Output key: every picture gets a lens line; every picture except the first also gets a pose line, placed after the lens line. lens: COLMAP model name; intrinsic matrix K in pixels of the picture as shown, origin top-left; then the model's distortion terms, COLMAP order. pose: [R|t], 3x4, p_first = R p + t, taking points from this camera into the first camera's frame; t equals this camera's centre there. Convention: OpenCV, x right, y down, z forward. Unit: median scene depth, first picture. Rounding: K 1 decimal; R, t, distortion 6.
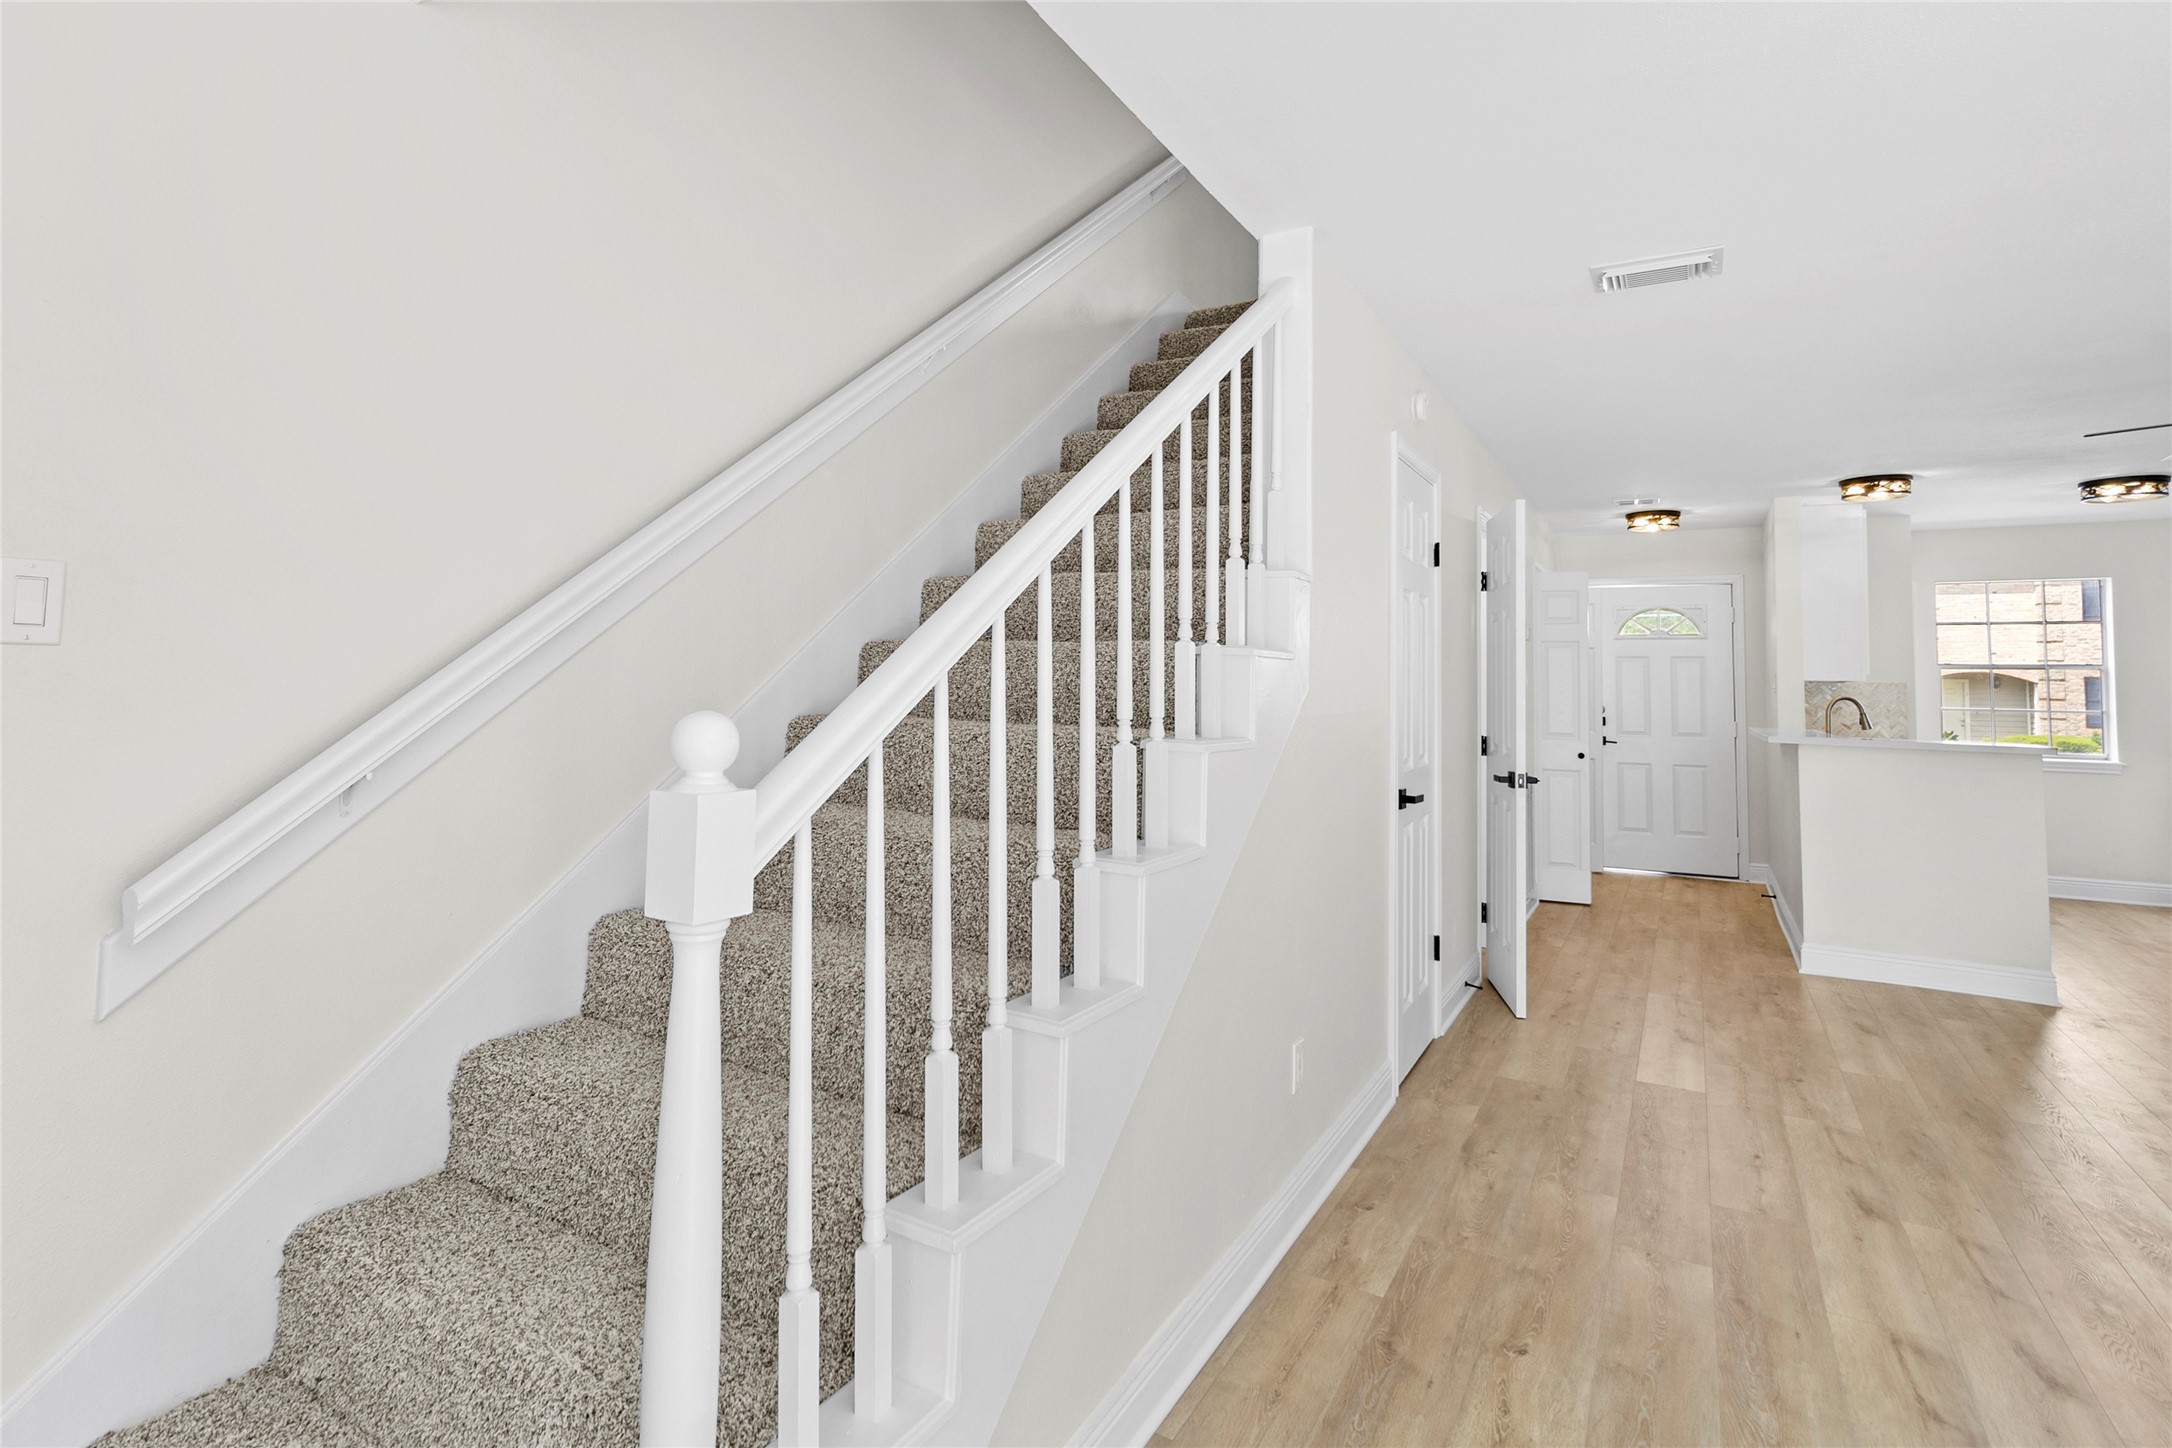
lens RADIAL K [[1028.8, 0, 1115.5], [0, 1028.8, 644.8], [0, 0, 1]] dist [0.000433, -0.000252]
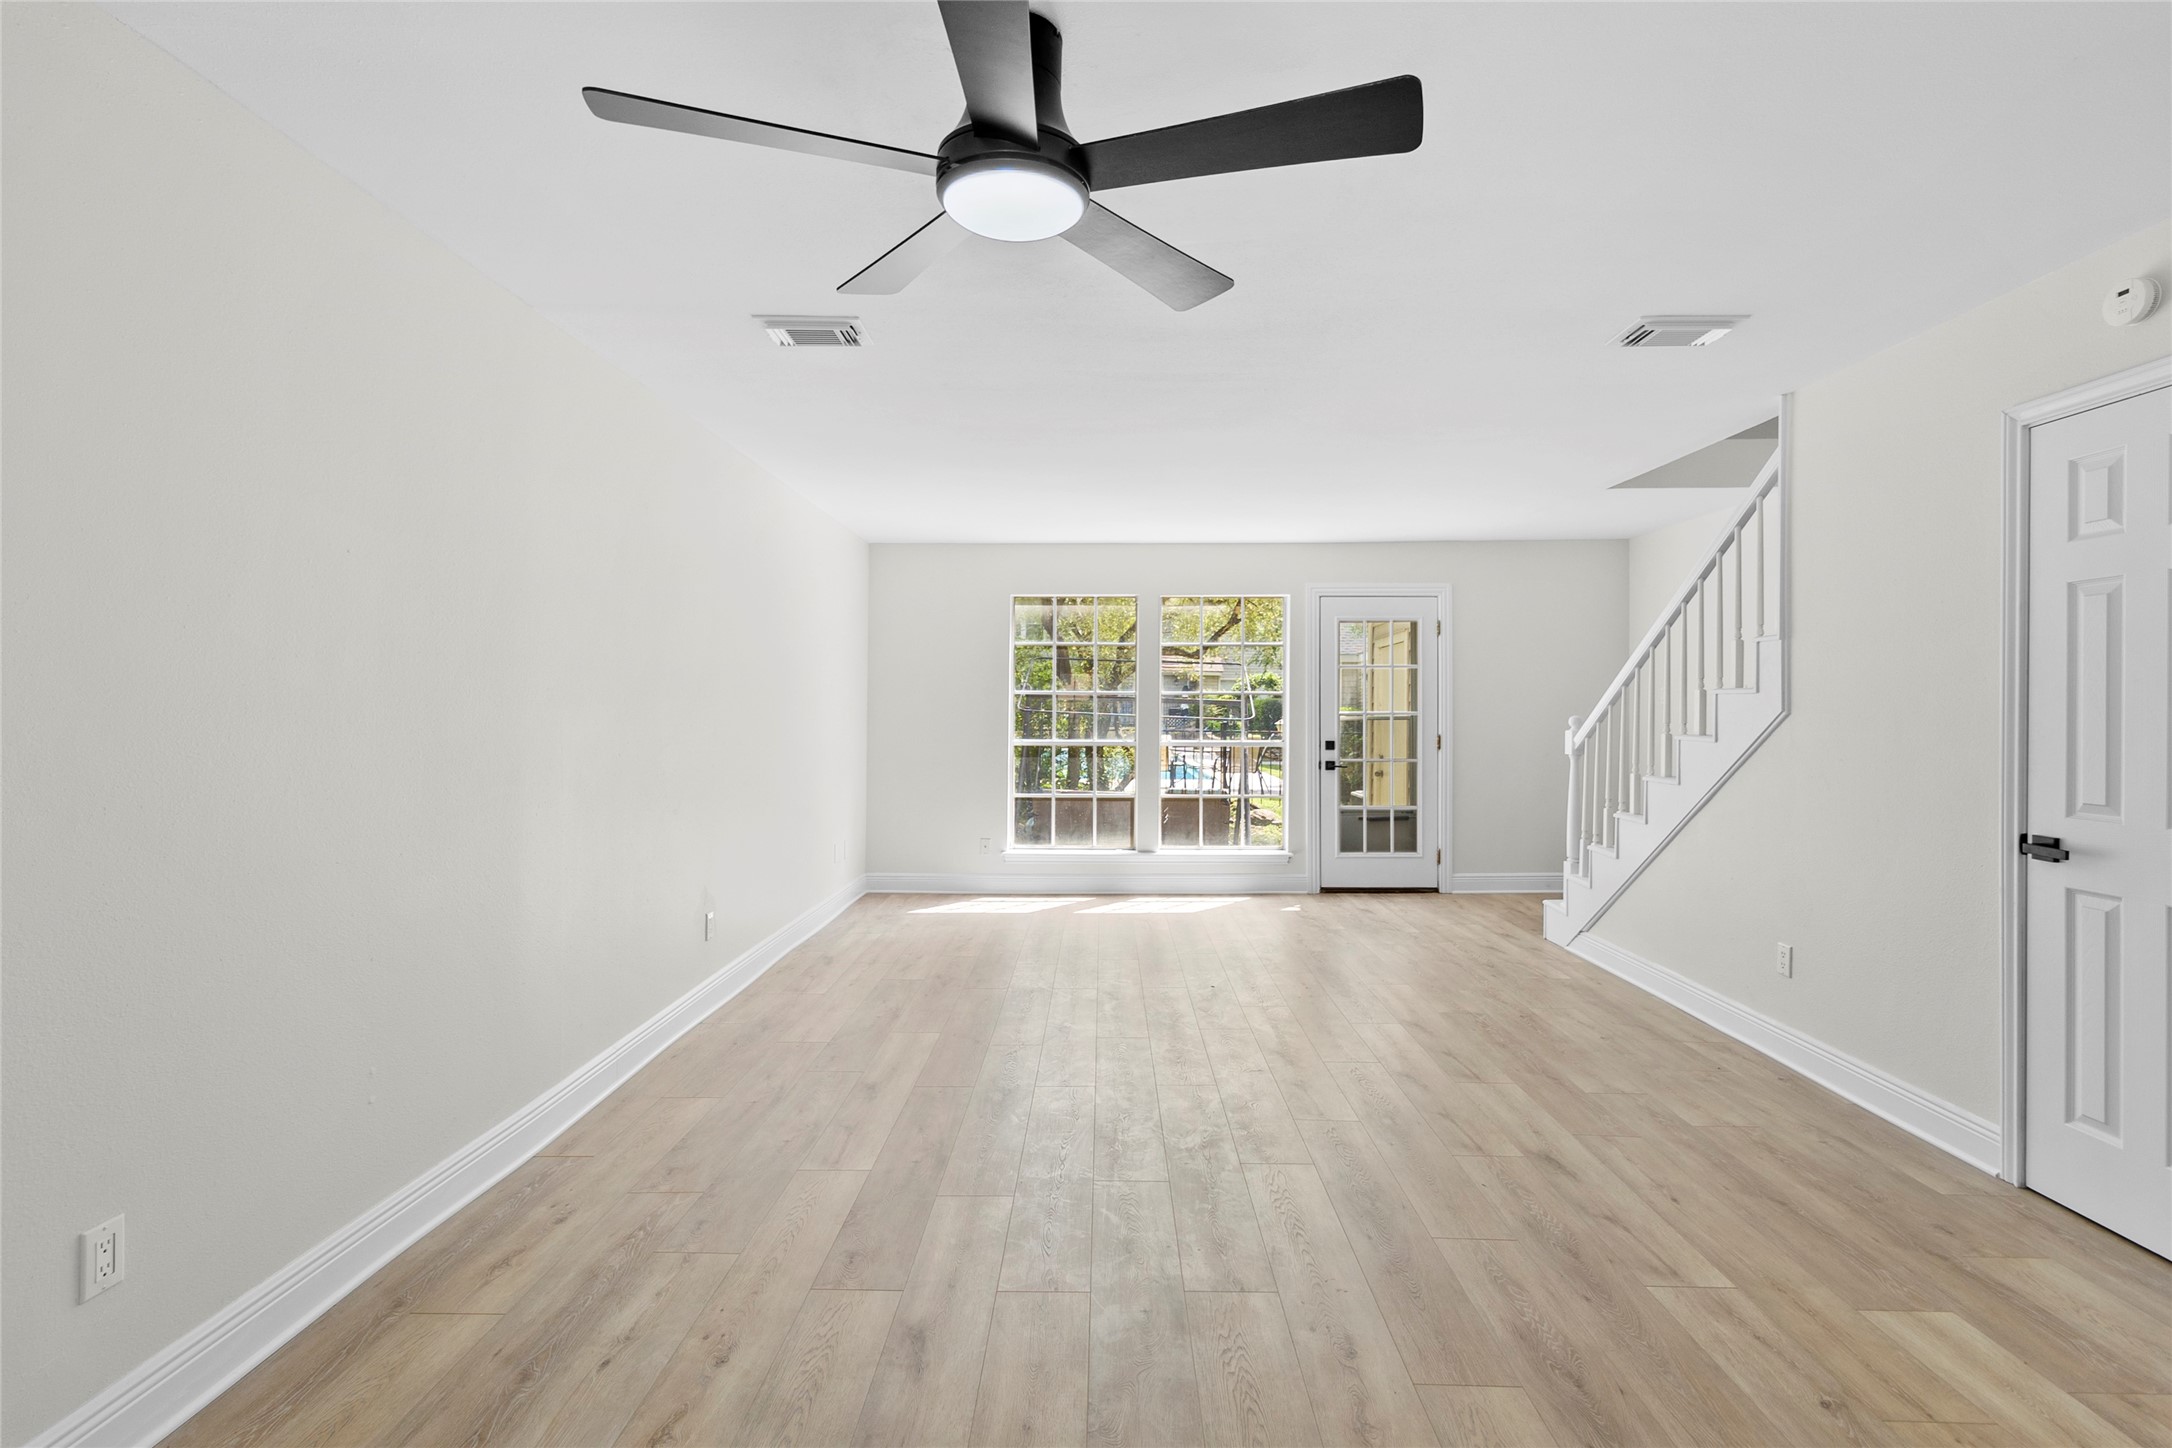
lens RADIAL K [[1004.2, 0, 1086.0], [0, 1004.2, 724.0], [0, 0, 1]] dist [0.050828, -0.000076]
pose [[-0.877752, -0.017949, -0.478780, 1.012188], [-0.008503, 0.999724, -0.021891, 0.057082], [0.479040, -0.015144, -0.877662, 1.025621]]
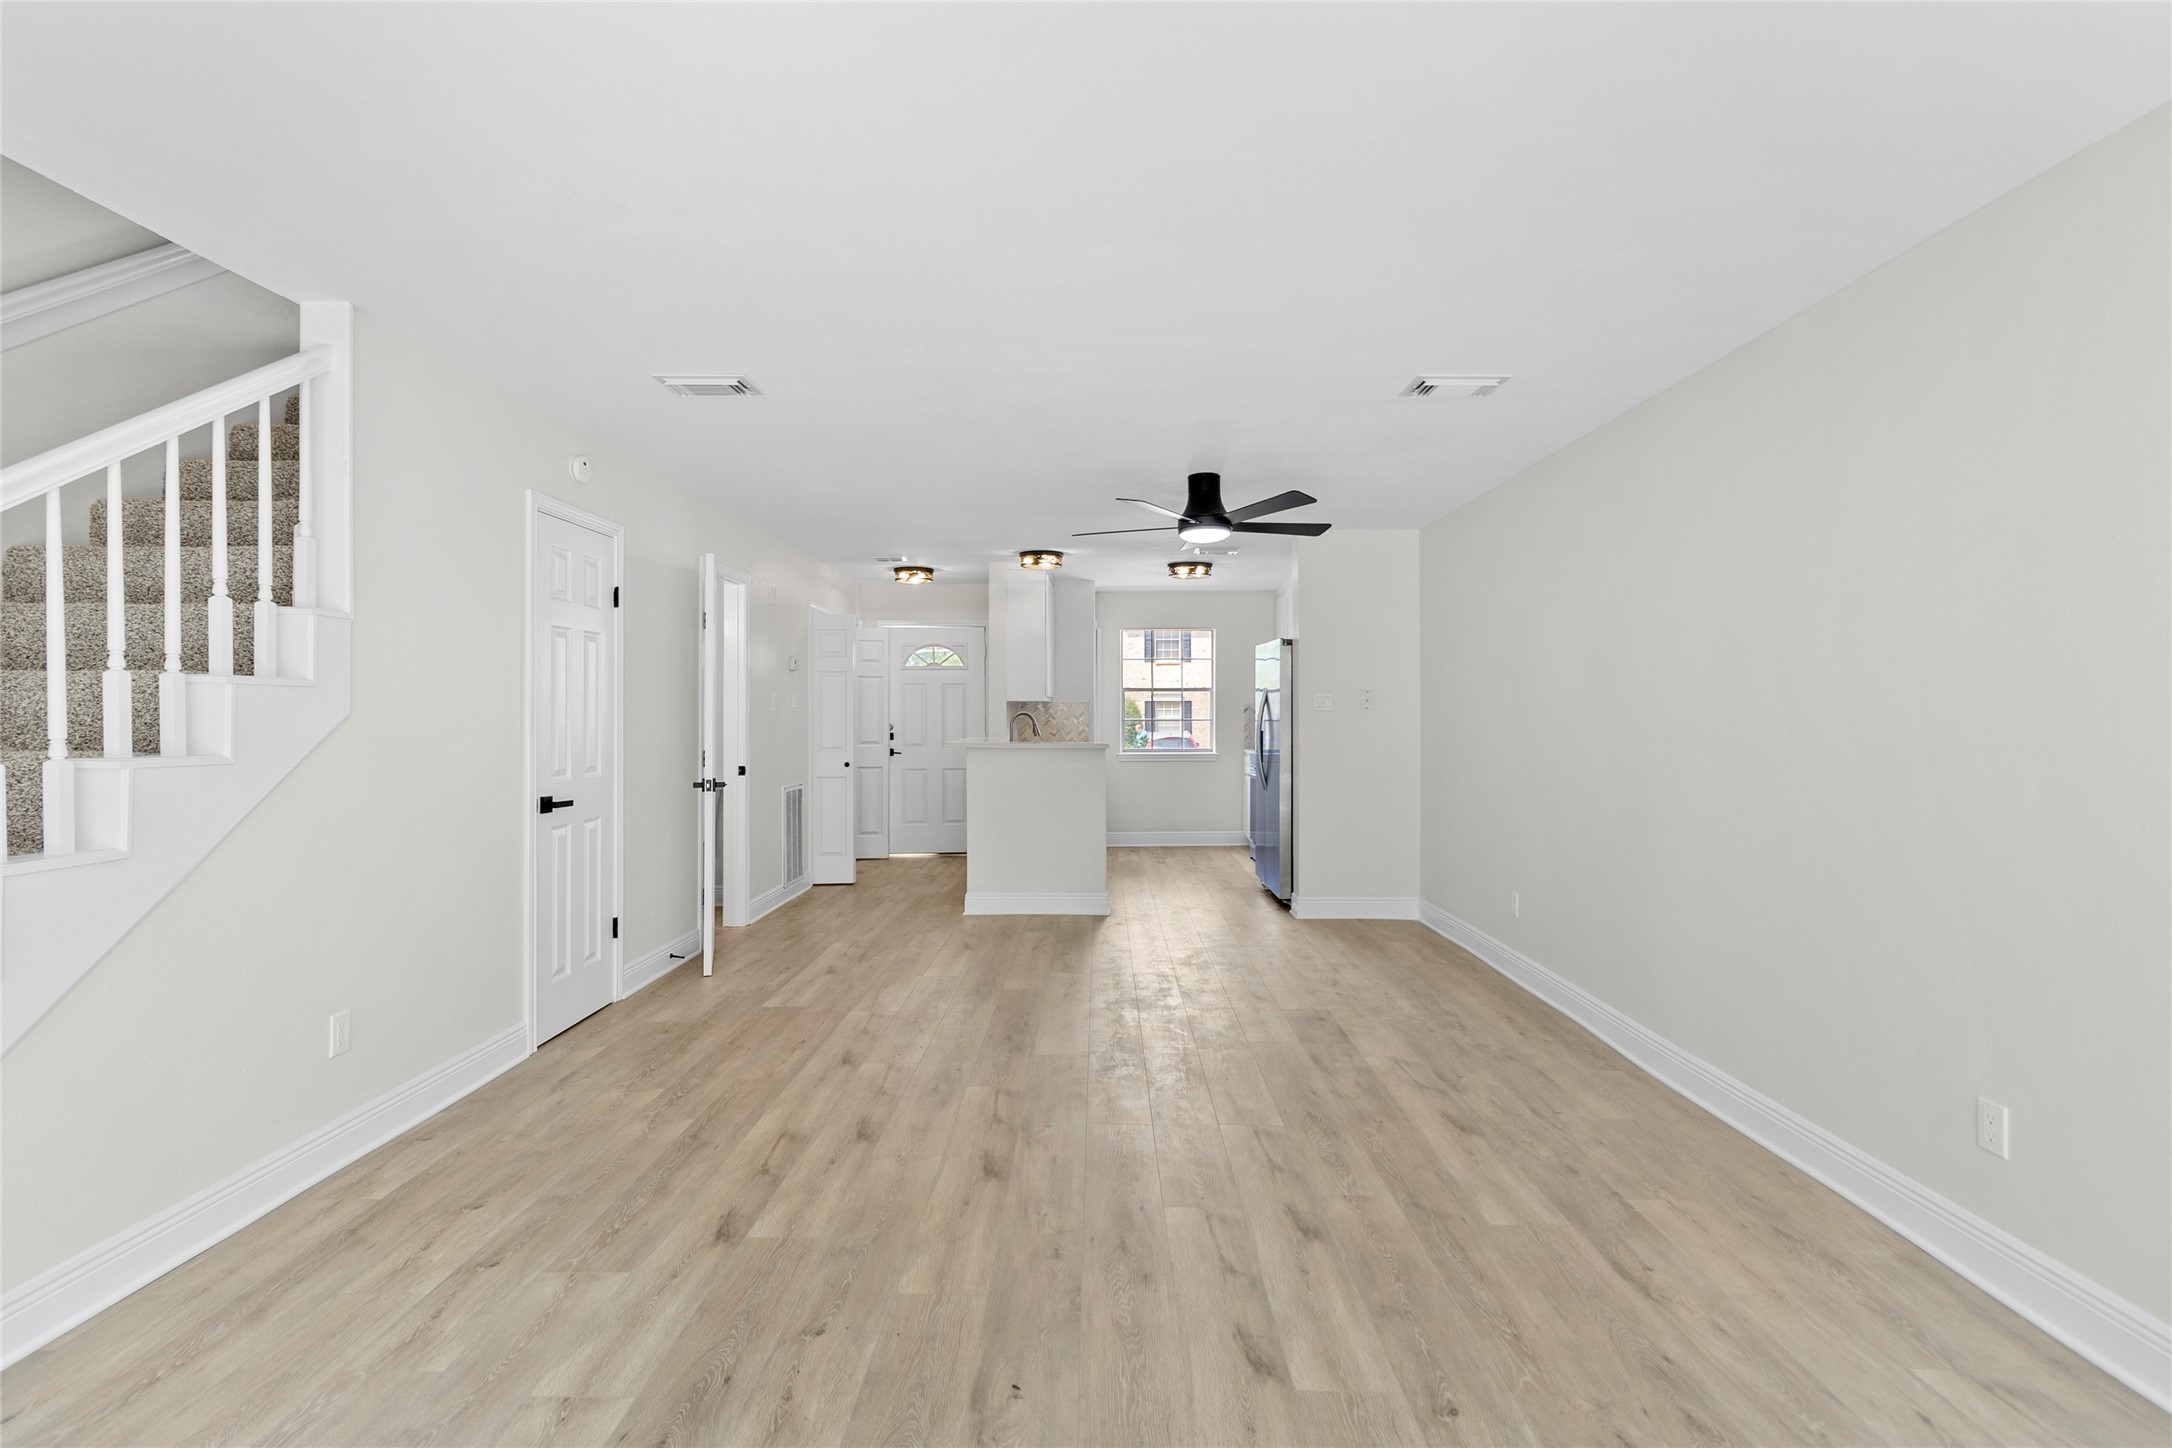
lens RADIAL K [[954.0, 0, 1086.0], [0, 954.0, 724.0], [0, 0, 1]] dist [0.001466, -0.000310]
pose [[0.876473, -0.025085, 0.480798, 0.227611], [0.000136, 0.998655, 0.051855, 0.000493], [-0.481452, -0.045384, 0.875297, -0.192396]]
